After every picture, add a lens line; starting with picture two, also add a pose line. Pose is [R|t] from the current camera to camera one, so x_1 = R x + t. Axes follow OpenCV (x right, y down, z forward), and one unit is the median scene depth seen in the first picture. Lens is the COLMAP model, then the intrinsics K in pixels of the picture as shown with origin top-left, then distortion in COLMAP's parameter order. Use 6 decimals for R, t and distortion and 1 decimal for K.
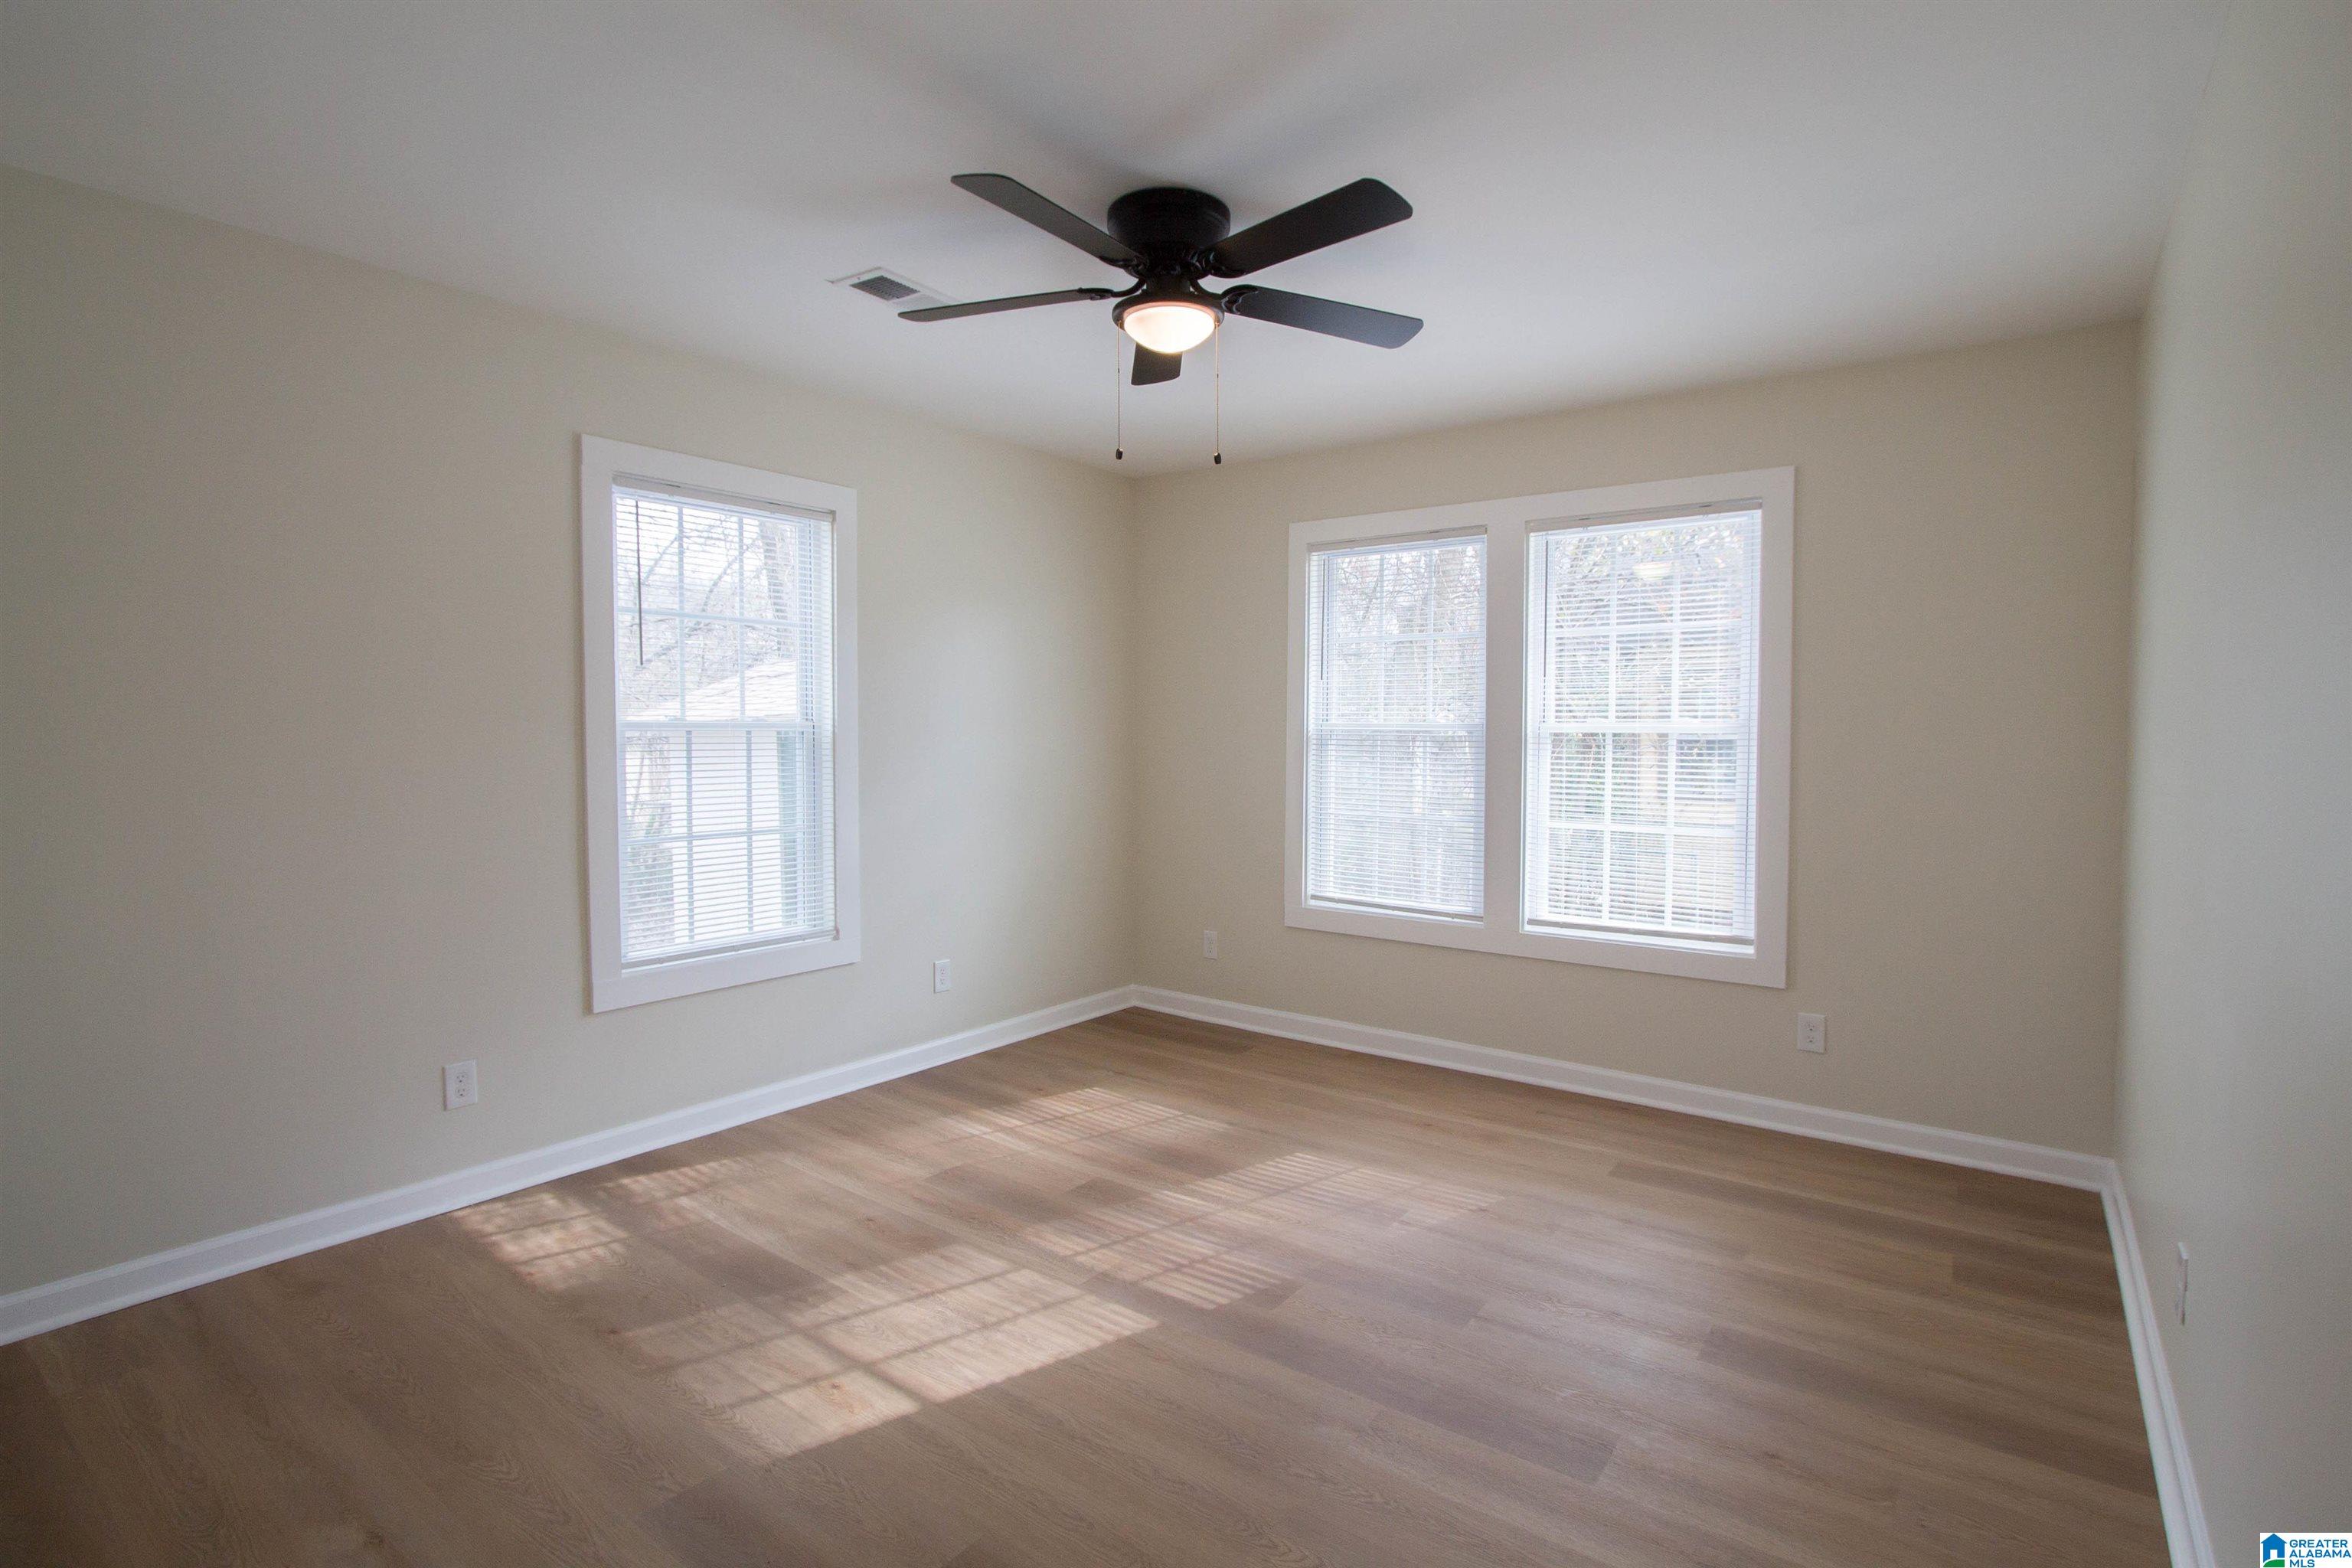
lens RADIAL K [[1106.7, 0, 1168.5], [0, 1106.7, 785.6], [0, 0, 1]] dist [-0.027396, -0.000038]
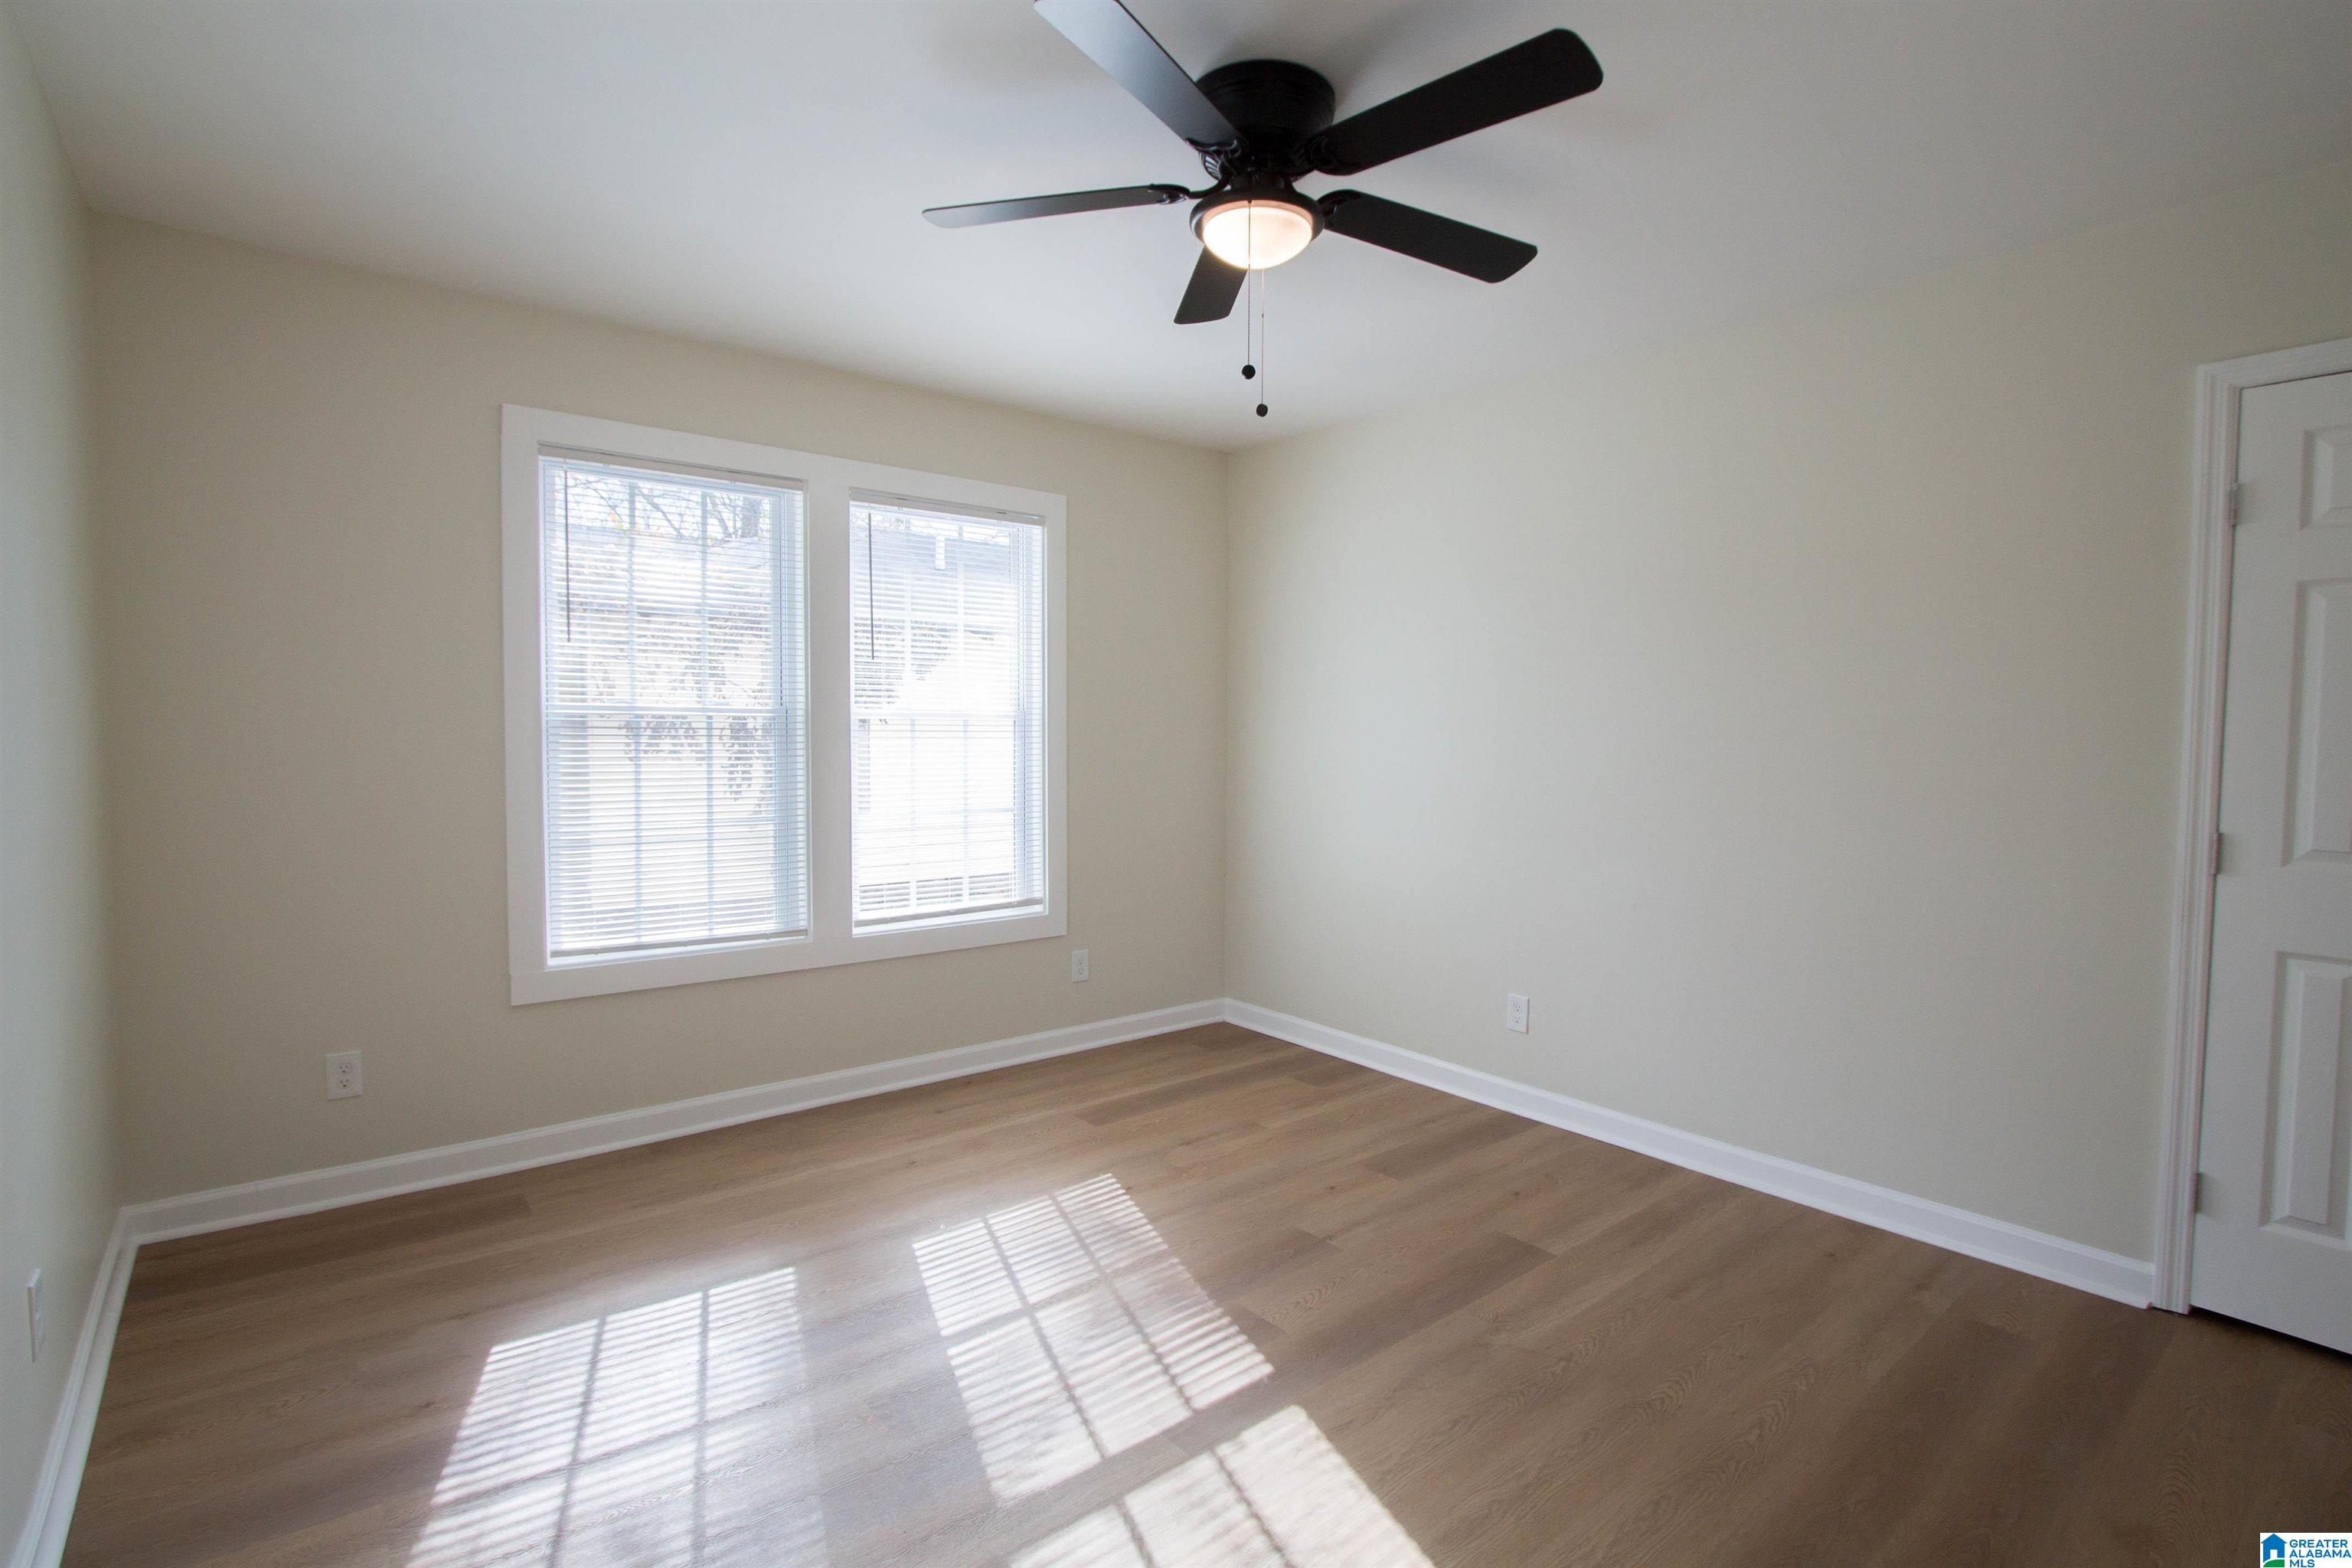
lens RADIAL K [[1106.7, 0, 1170.6], [0, 1106.7, 780.1], [0, 0, 1]] dist [-0.027396, -0.000038]
pose [[0.242506, -0.049485, 0.968887, -0.562316], [0.039786, 0.998365, 0.041032, -0.027024], [-0.969334, 0.028597, 0.244079, 0.583446]]
